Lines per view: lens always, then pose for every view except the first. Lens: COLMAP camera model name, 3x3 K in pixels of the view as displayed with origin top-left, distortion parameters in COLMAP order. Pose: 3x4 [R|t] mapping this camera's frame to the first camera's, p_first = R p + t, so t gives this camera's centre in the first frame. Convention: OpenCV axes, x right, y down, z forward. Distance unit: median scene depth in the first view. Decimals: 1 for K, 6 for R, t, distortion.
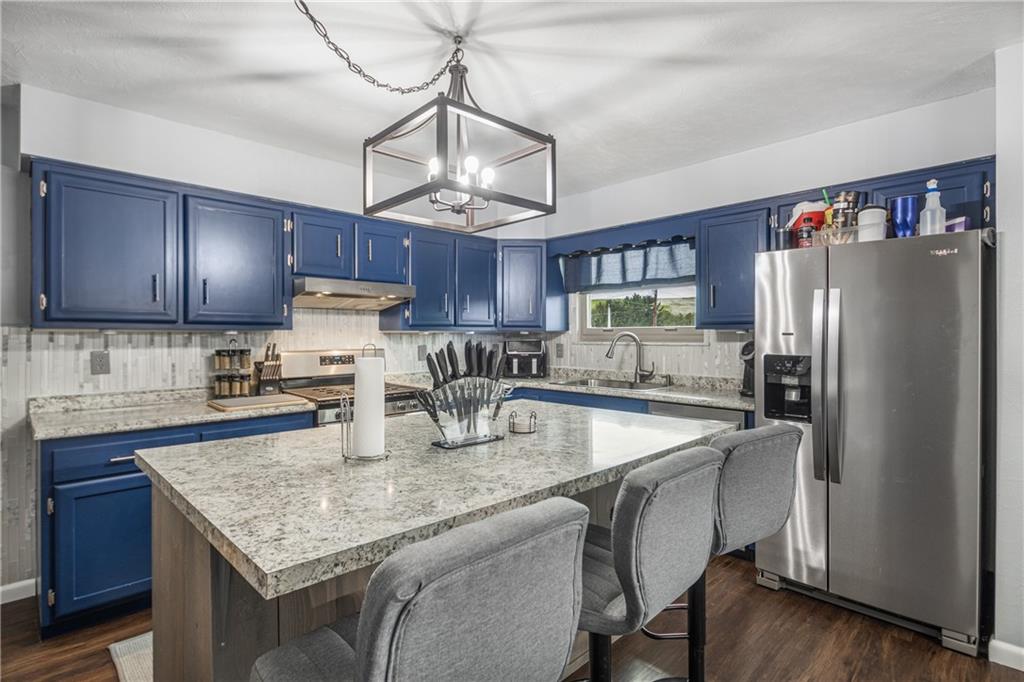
lens RADIAL K [[523.2, 0, 511.0], [0, 523.2, 335.1], [0, 0, 1]] dist [-0.013836, 0.001808]
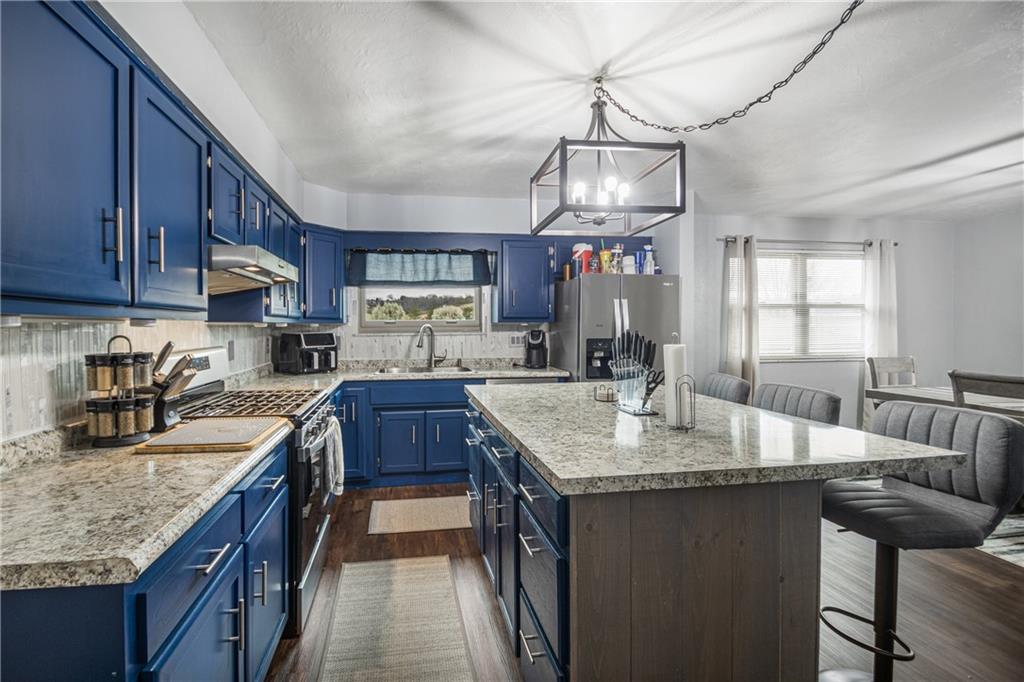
lens RADIAL K [[477.9, 0, 455.7], [0, 477.9, 325.3], [0, 0, 1]] dist [0.002689, 0.000090]
pose [[0.582059, -0.000138, 0.813146, -0.610733], [0.004971, 0.999982, -0.003389, -0.000426], [-0.813131, 0.006015, 0.582049, 0.325422]]
